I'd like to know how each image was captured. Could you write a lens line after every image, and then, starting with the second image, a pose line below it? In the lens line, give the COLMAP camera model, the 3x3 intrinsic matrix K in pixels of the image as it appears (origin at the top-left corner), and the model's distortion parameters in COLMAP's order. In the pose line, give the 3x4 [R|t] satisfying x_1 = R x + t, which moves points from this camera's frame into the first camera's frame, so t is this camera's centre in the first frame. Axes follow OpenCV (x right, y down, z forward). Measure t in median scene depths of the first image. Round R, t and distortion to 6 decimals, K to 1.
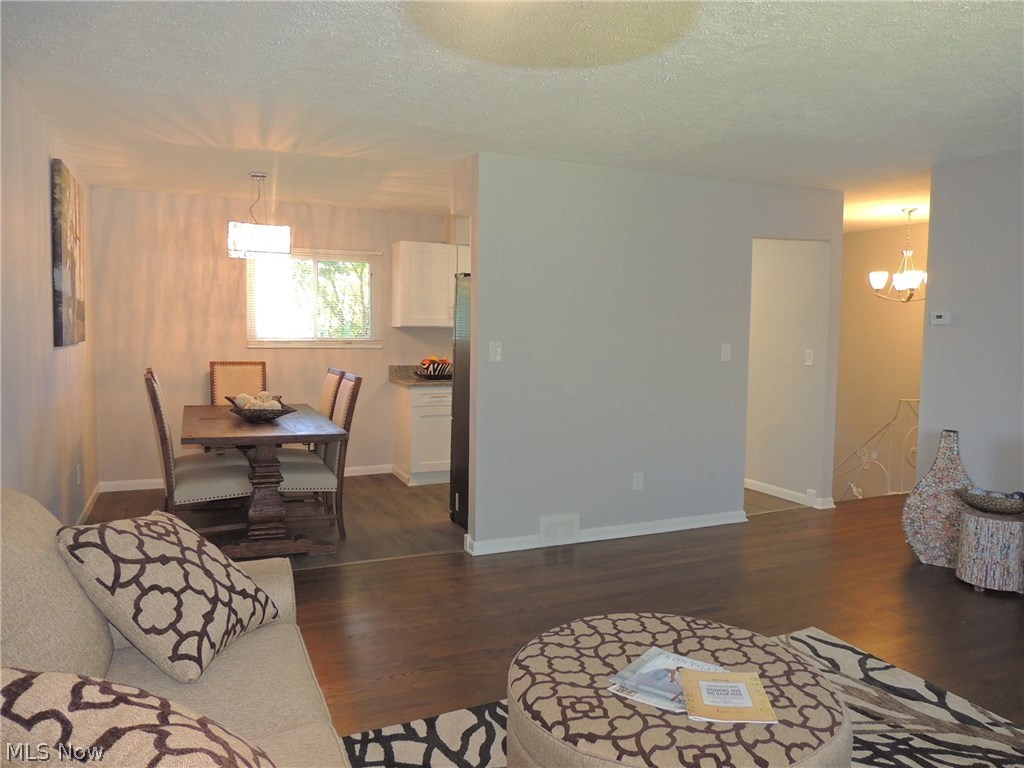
lens RADIAL K [[722.8, 0, 512.0], [0, 722.8, 384.0], [0, 0, 1]] dist [0.000938, -0.004058]
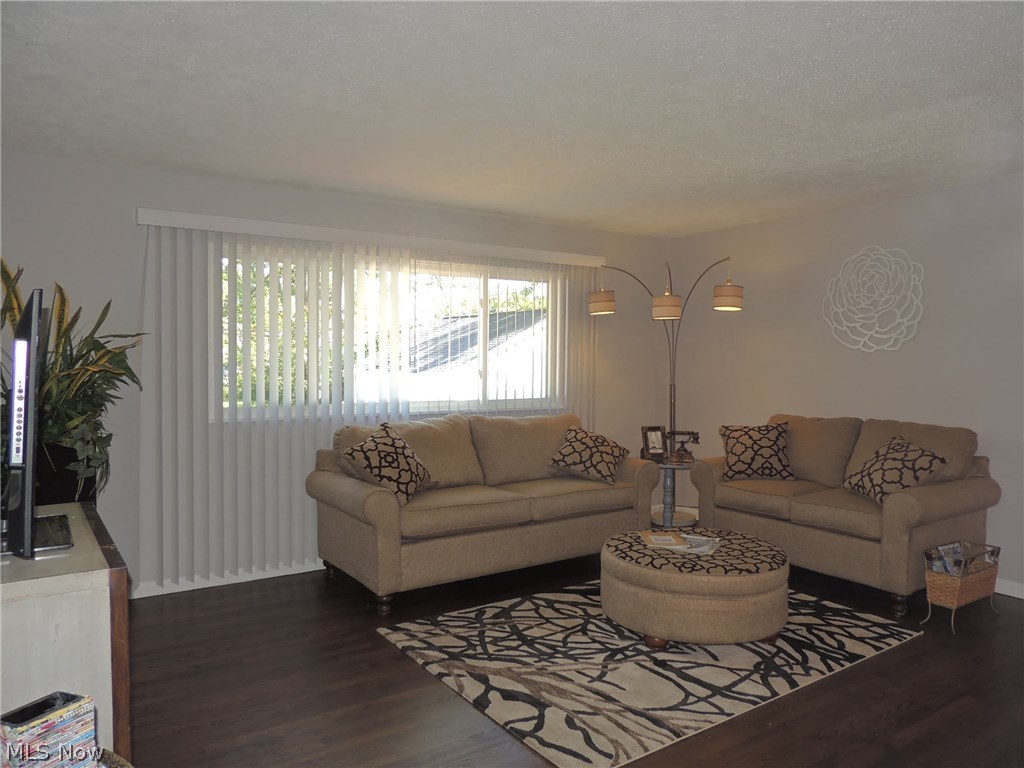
lens RADIAL K [[722.8, 0, 512.0], [0, 722.8, 384.0], [0, 0, 1]] dist [0.000938, -0.004058]
pose [[-0.984472, -0.013624, -0.175012, 0.831809], [-0.032678, 0.993780, 0.106457, -0.151808], [0.172473, 0.110523, -0.978794, 2.227152]]
